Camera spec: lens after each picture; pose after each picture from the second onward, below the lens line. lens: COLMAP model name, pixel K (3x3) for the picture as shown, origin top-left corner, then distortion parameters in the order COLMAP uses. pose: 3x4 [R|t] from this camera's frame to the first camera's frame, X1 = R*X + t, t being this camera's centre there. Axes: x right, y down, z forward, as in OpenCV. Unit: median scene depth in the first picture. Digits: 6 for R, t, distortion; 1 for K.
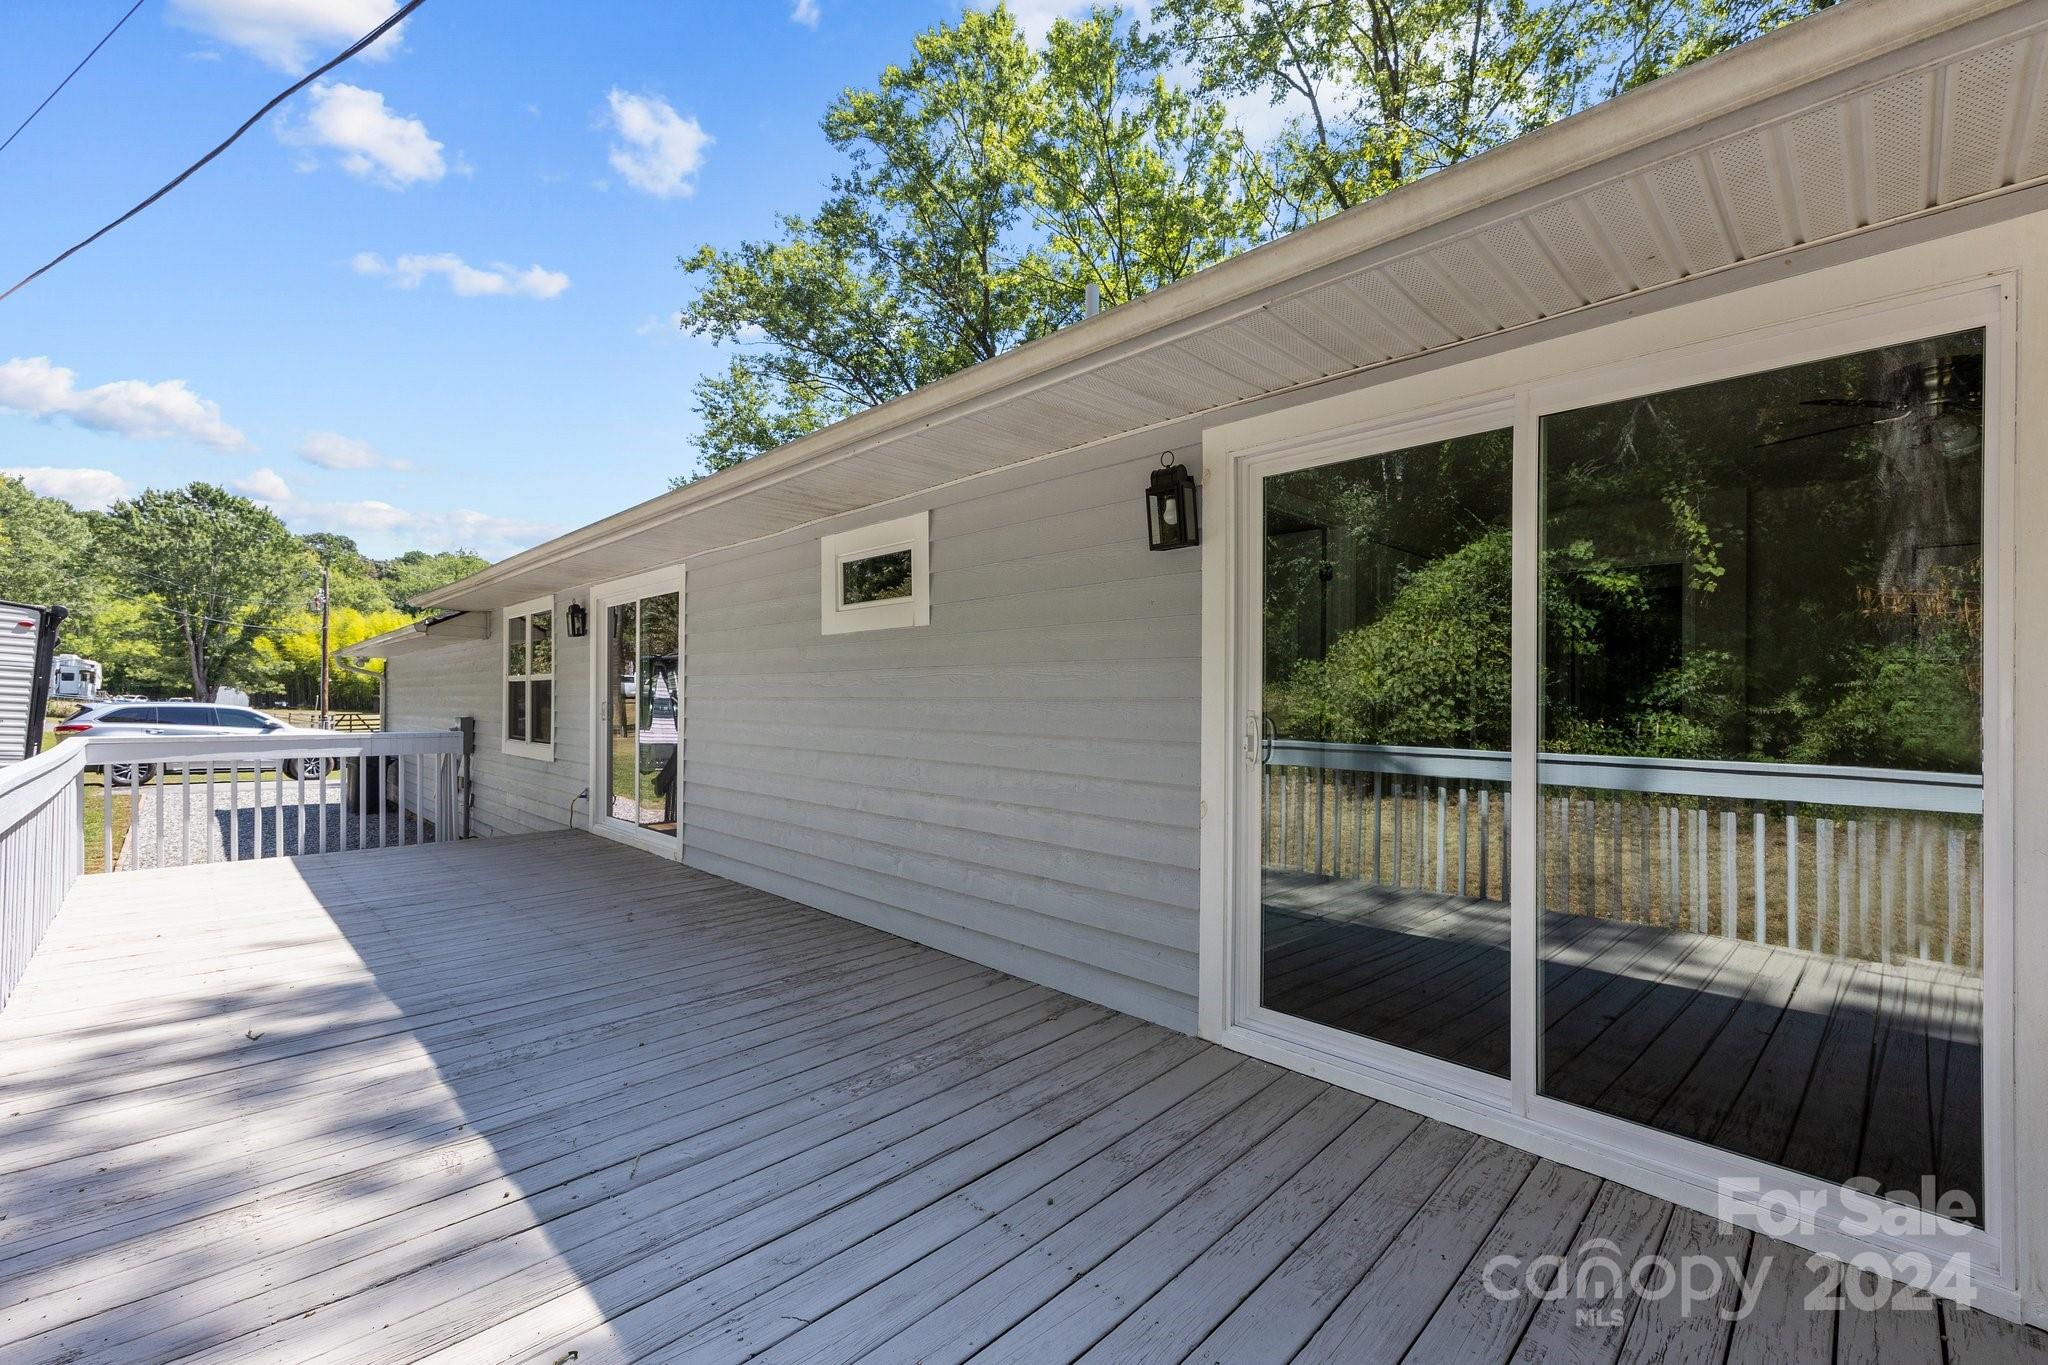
lens RADIAL K [[863.2, 0, 1024.0], [0, 863.2, 682.5], [0, 0, 1]] dist [0.009500, -0.000017]
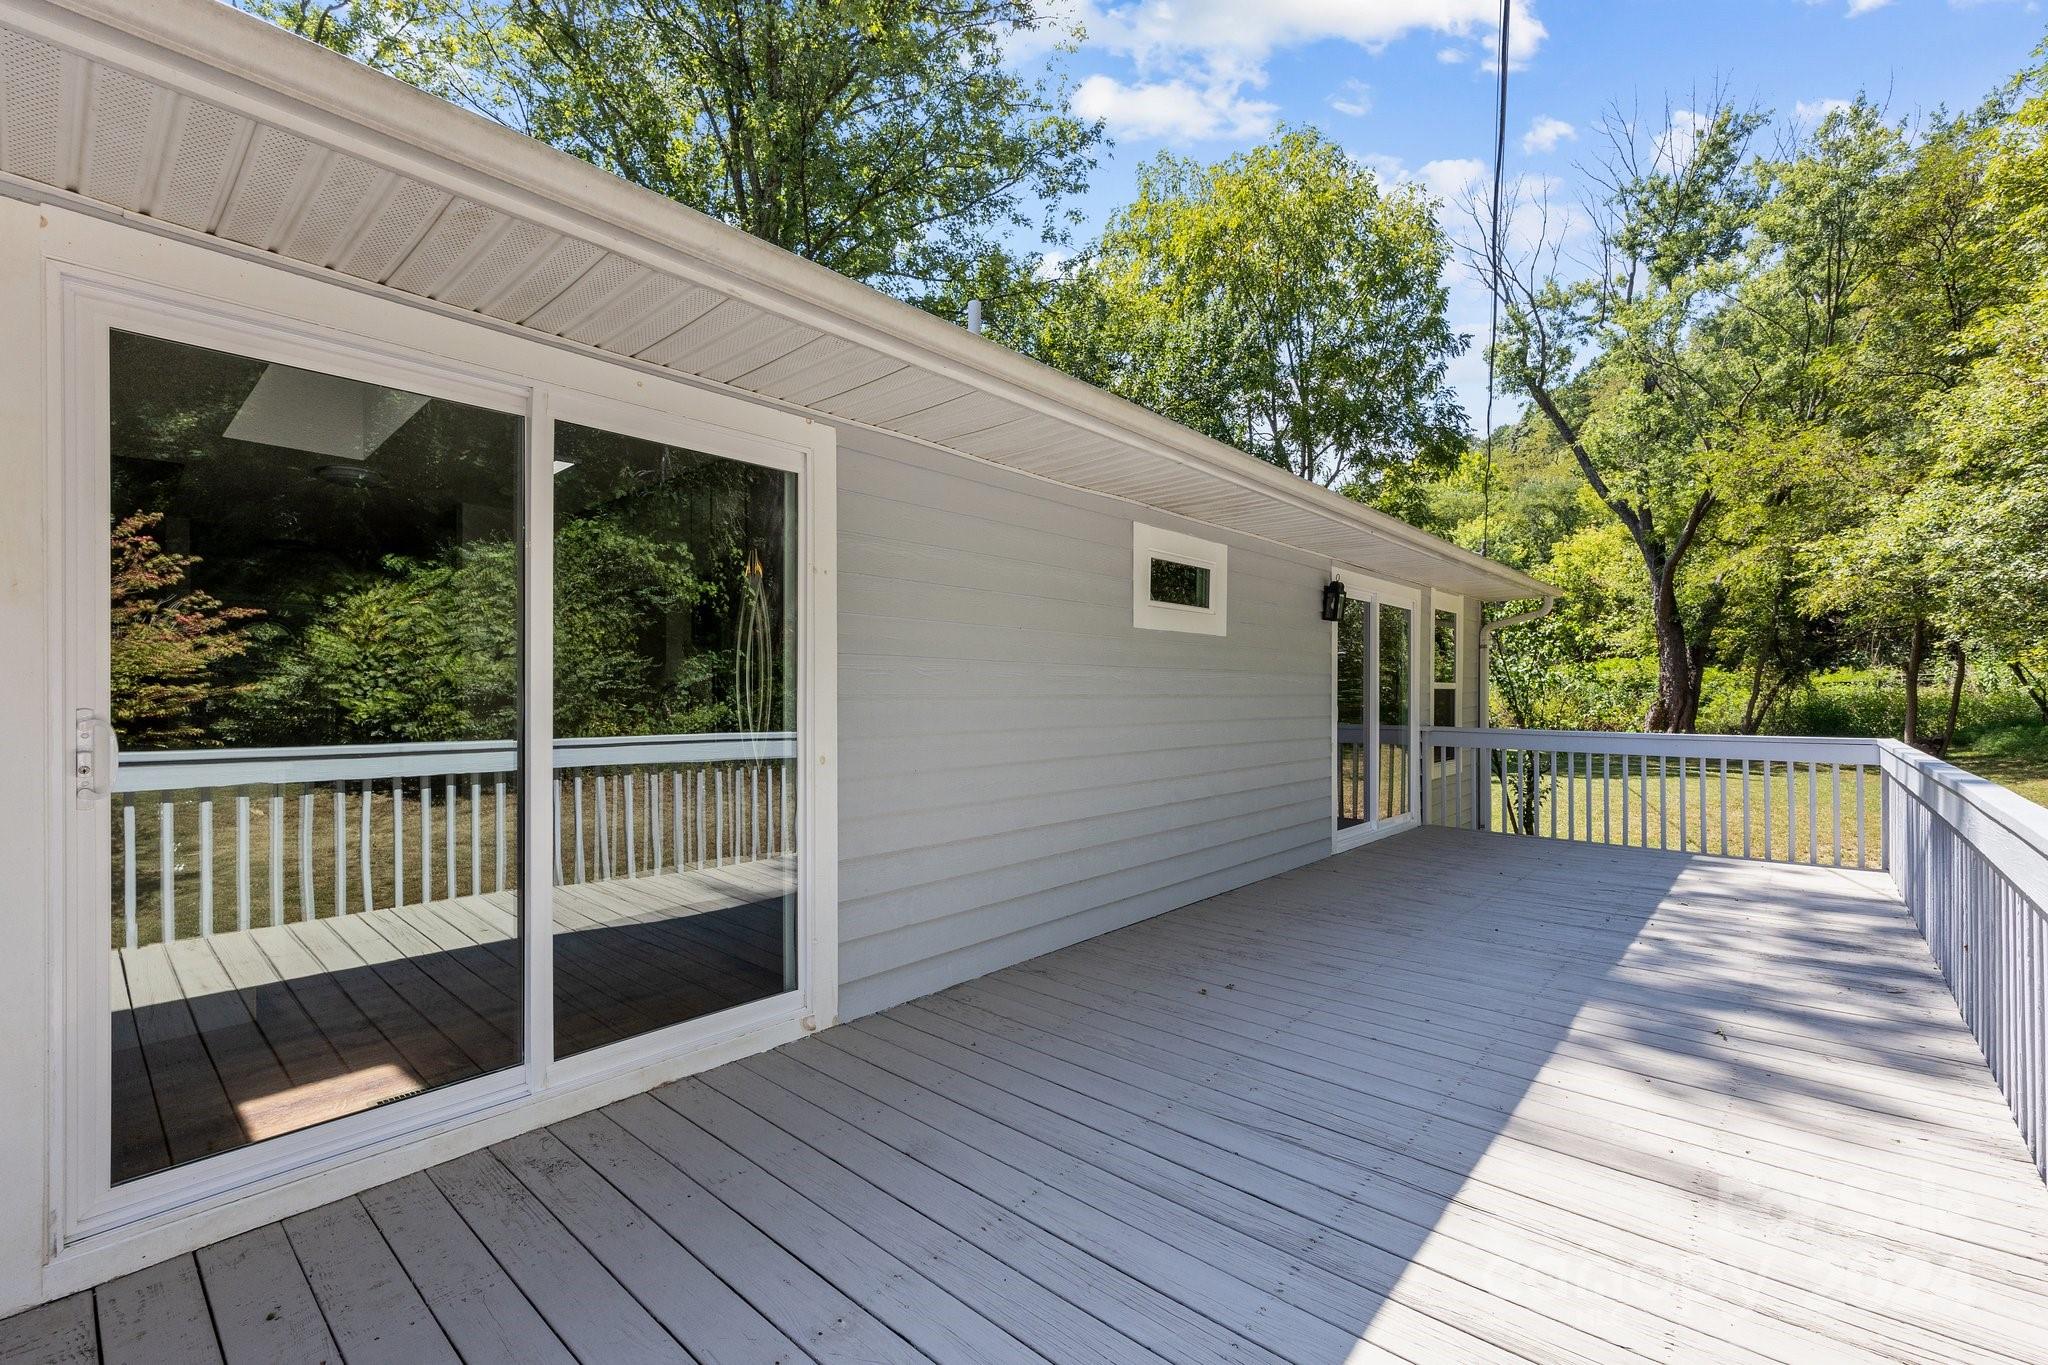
lens RADIAL K [[856.6, 0, 1024.7], [0, 856.6, 694.2], [0, 0, 1]] dist [0.001299, 0.000292]
pose [[-0.070368, -0.014033, 0.997422, -0.673701], [-0.017145, 0.999770, 0.012857, 0.003383], [-0.997374, -0.016196, -0.070592, 0.697389]]
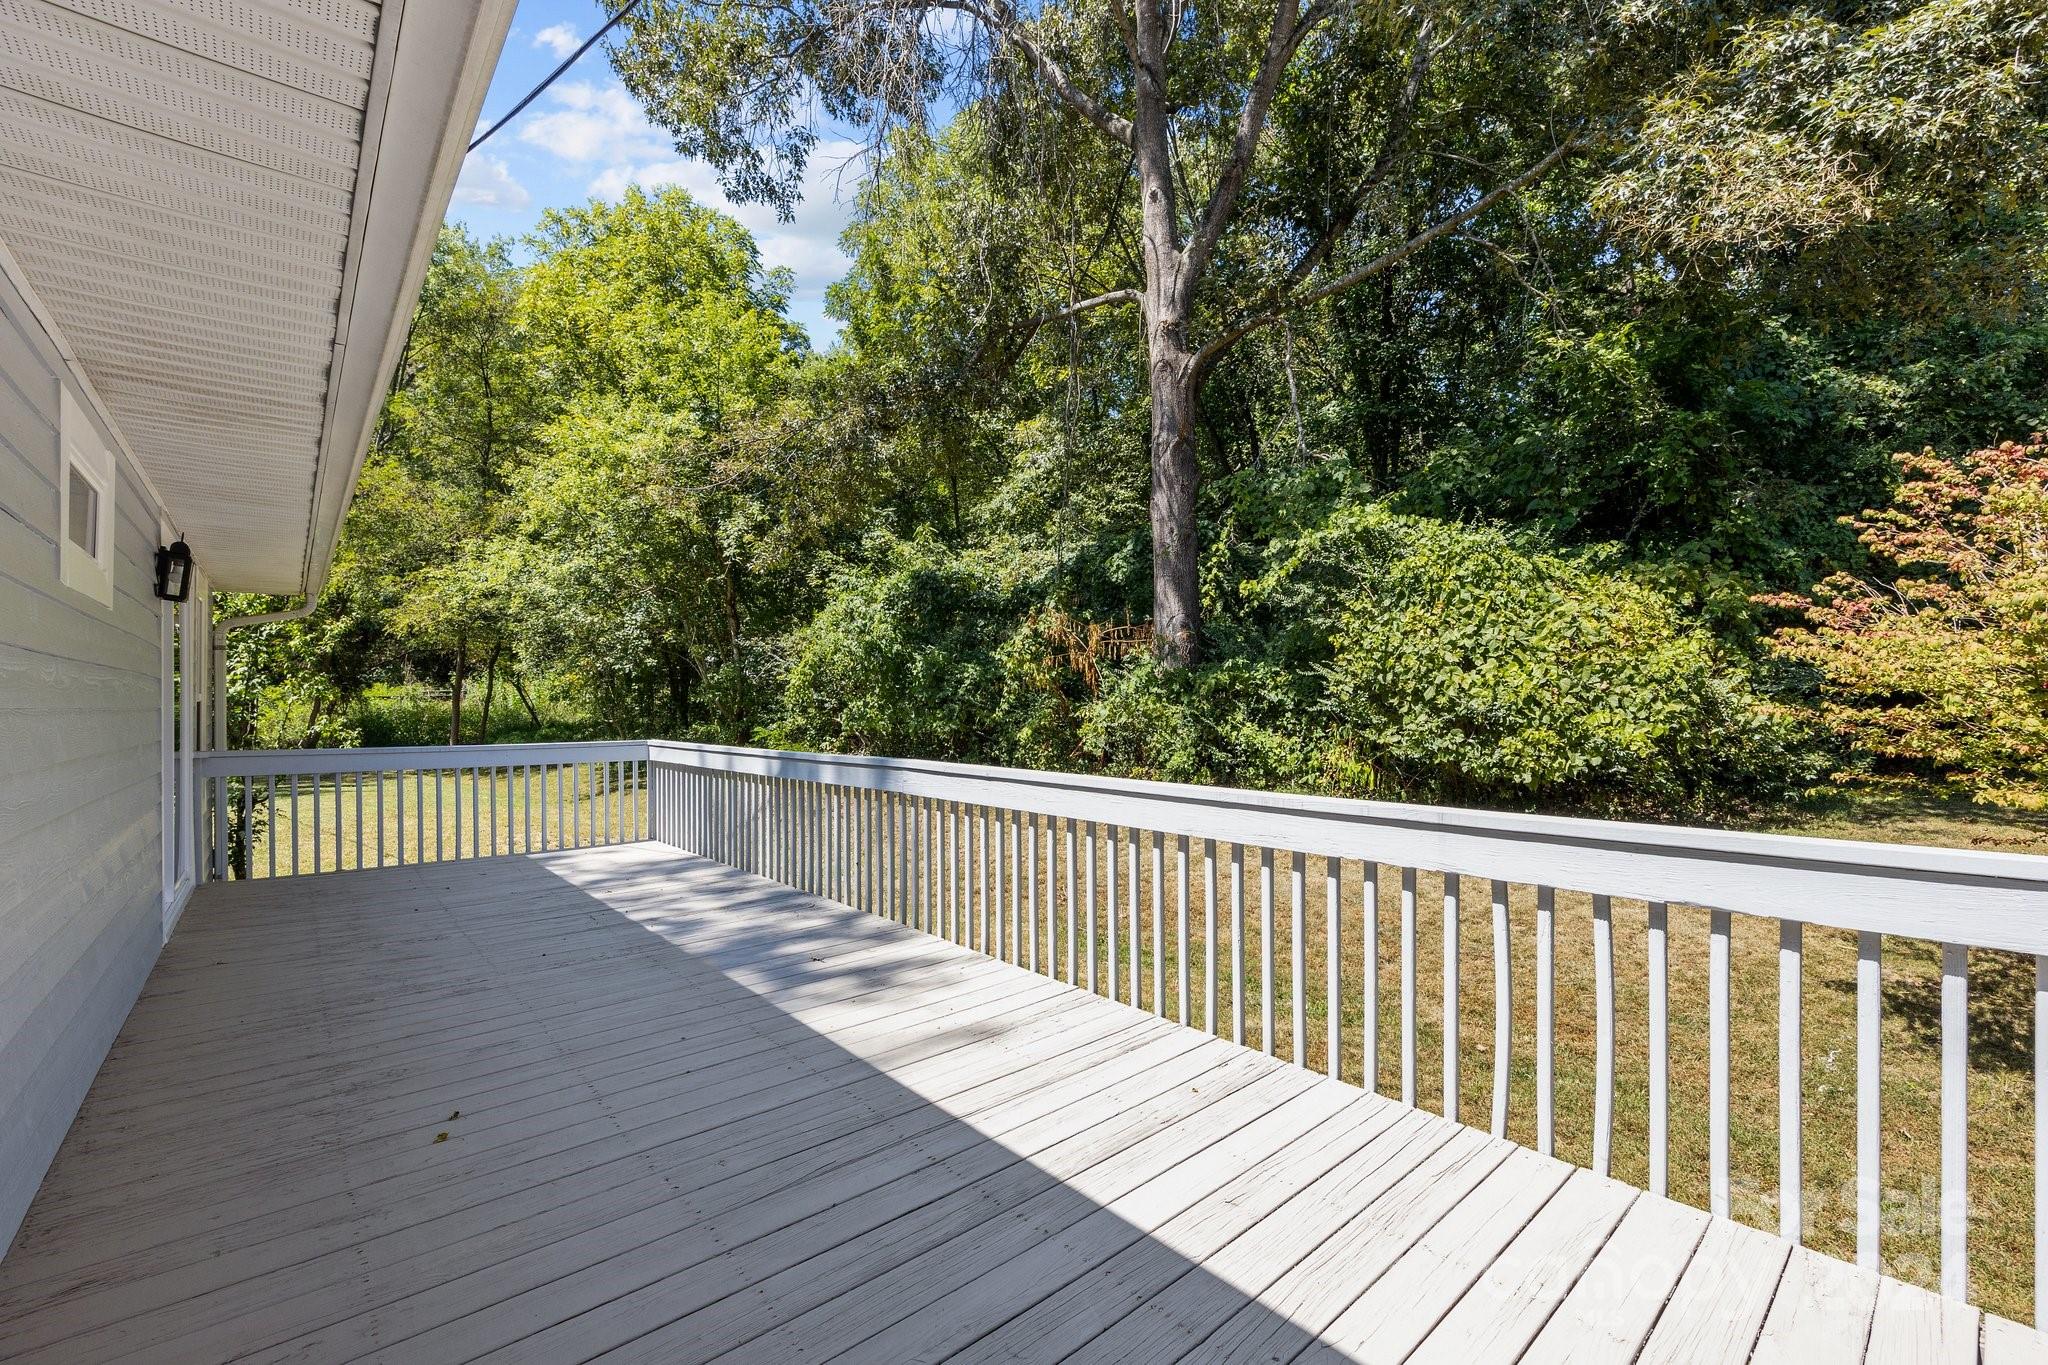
lens RADIAL K [[869.2, 0, 1019.7], [0, 869.2, 708.8], [0, 0, 1]] dist [0.002297, -0.000098]
pose [[-0.997293, -0.004138, 0.073416, -0.480160], [-0.004609, 0.999970, -0.006250, 0.008696], [-0.073388, -0.006571, -0.997282, 0.858322]]
